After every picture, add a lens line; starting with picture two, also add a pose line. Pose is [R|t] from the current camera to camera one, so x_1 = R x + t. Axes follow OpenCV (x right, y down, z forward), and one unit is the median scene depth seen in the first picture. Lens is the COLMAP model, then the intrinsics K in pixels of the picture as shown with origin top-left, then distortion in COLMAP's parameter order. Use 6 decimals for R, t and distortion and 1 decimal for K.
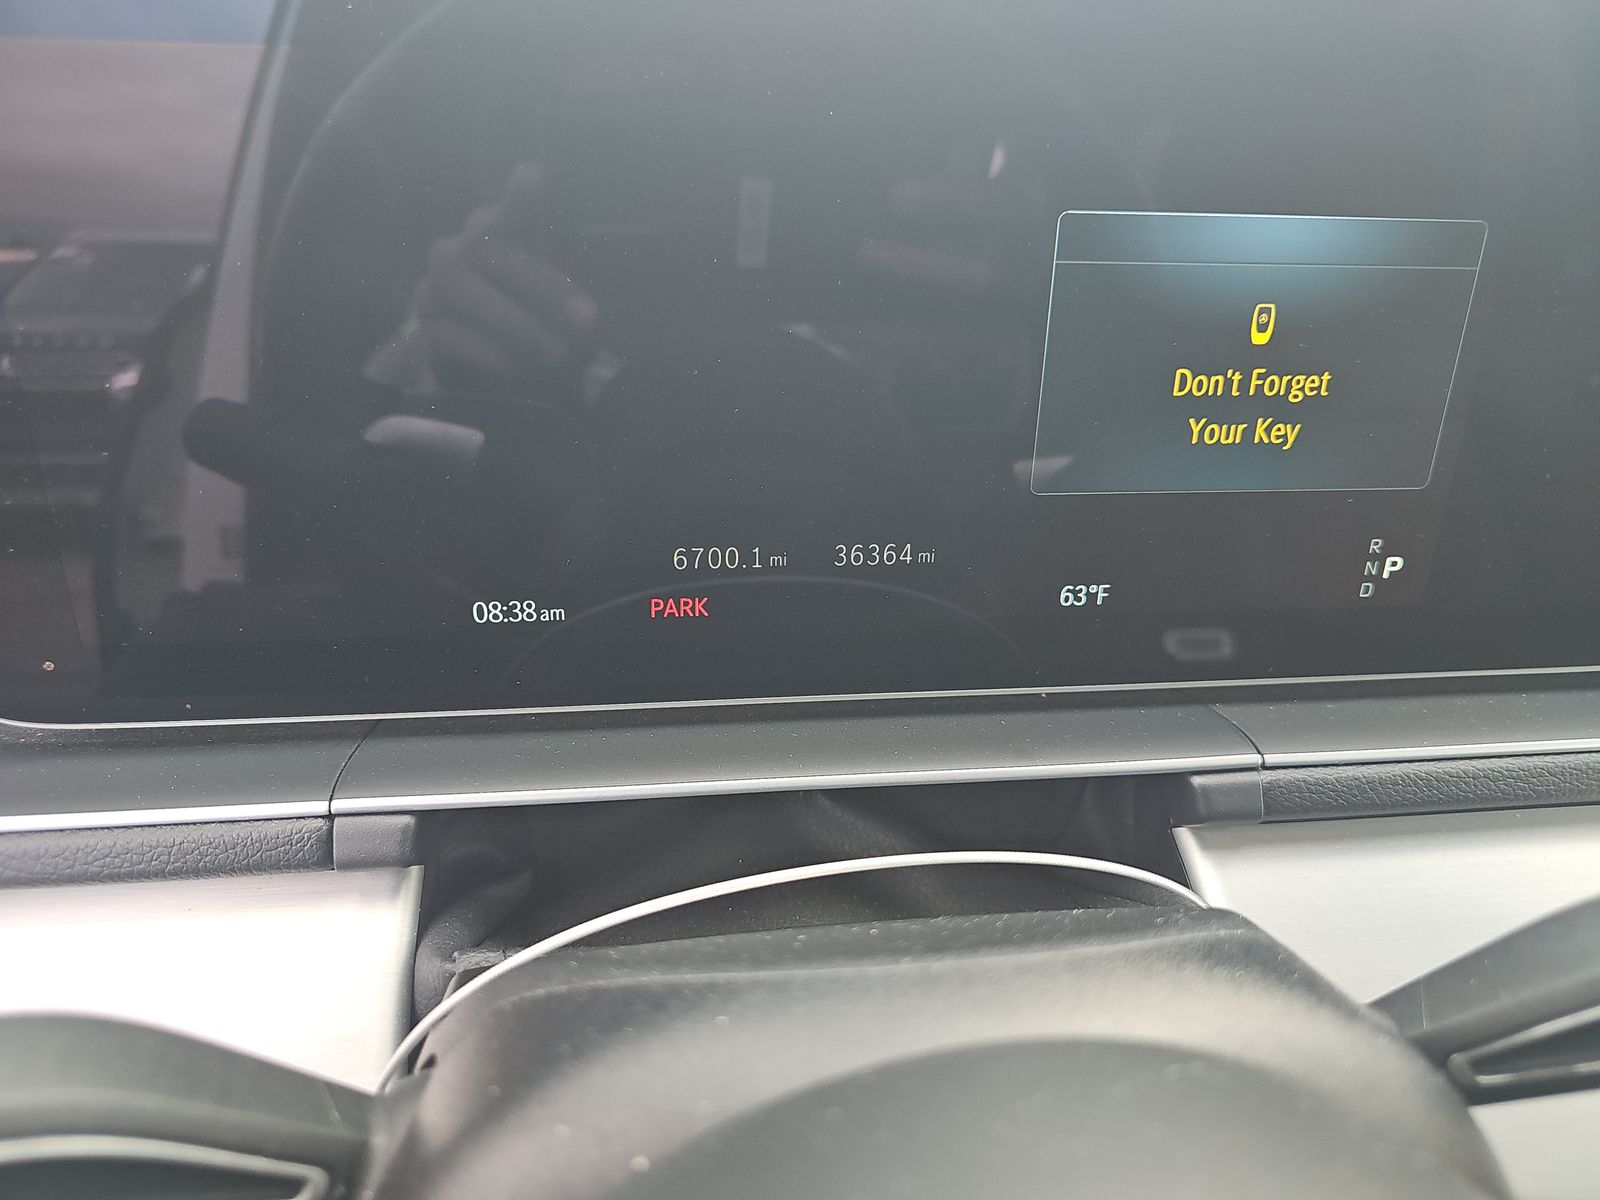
lens RADIAL K [[1088.5, 0, 800.0], [0, 1088.5, 600.0], [0, 0, 1]] dist [-0.035307, -0.001550]
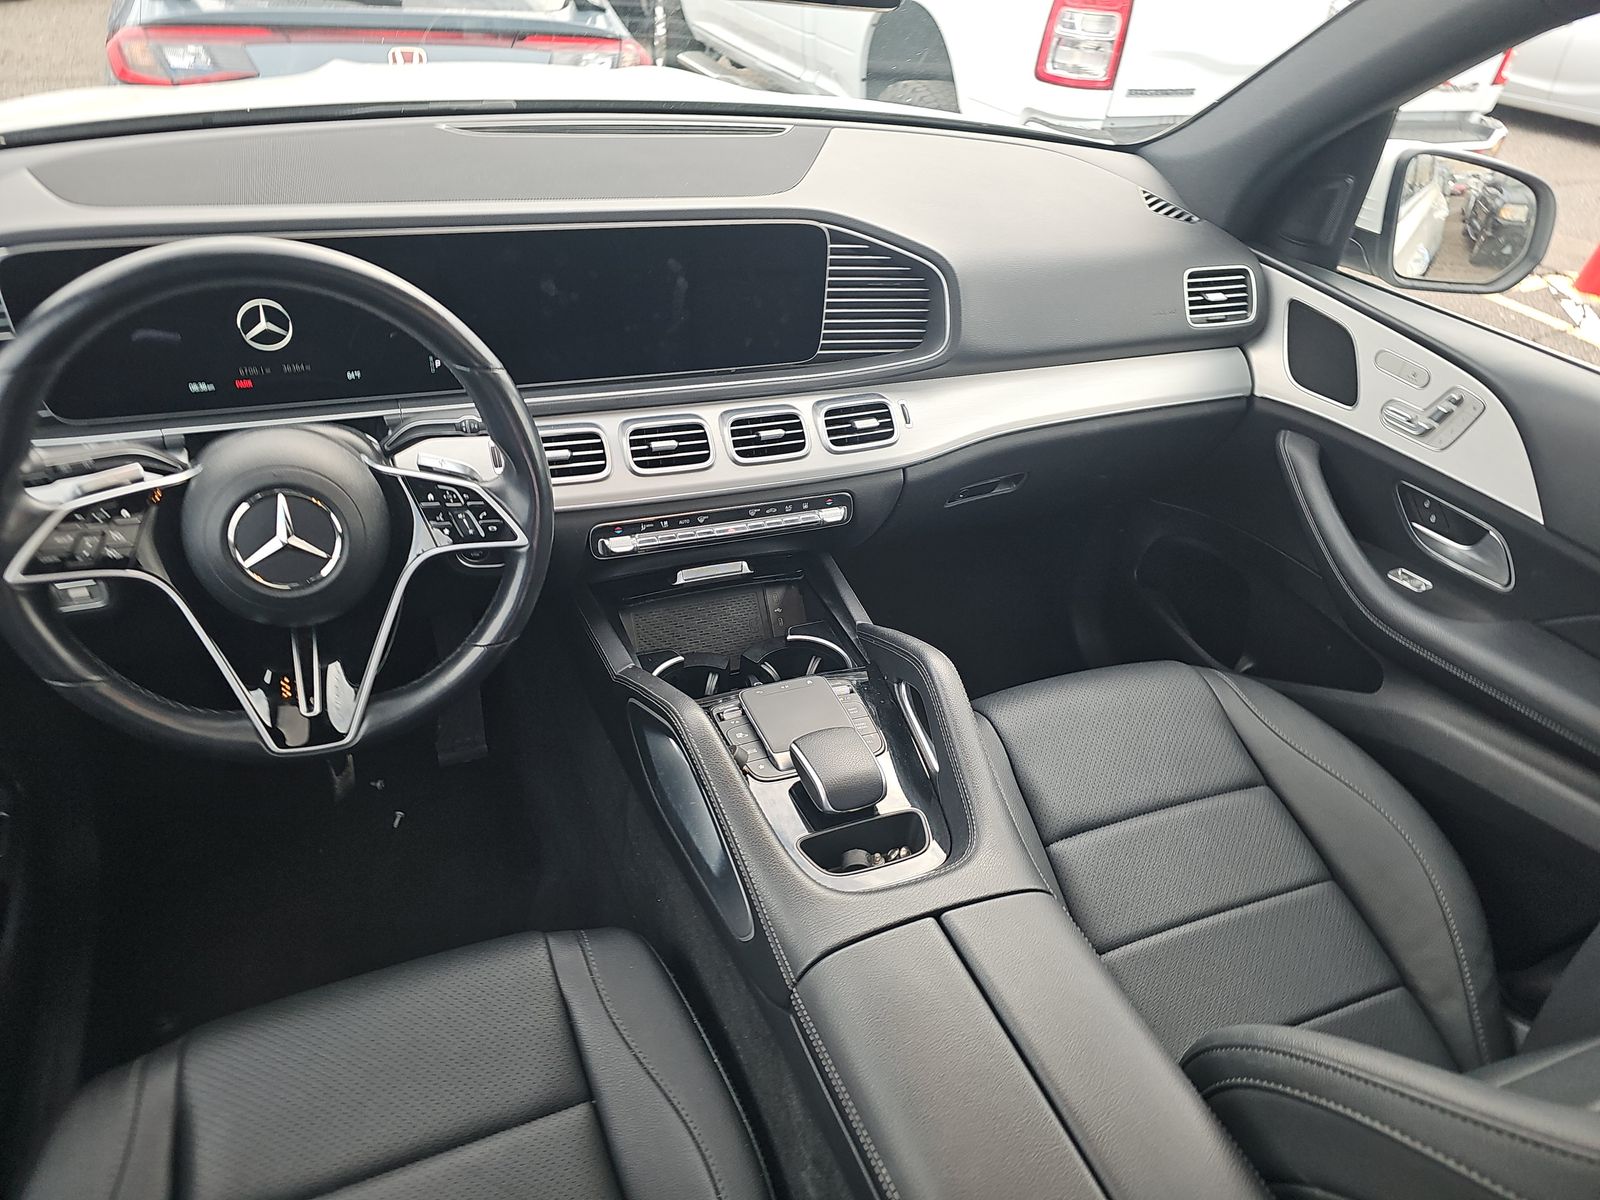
lens RADIAL K [[1024.1, 0, 804.5], [0, 1024.1, 601.1], [0, 0, 1]] dist [0.004870, -0.001397]
pose [[0.966822, -0.114964, 0.228118, 0.970902], [0.079136, 0.983869, 0.160437, 0.364824], [-0.242882, -0.137062, 0.960324, -3.406839]]
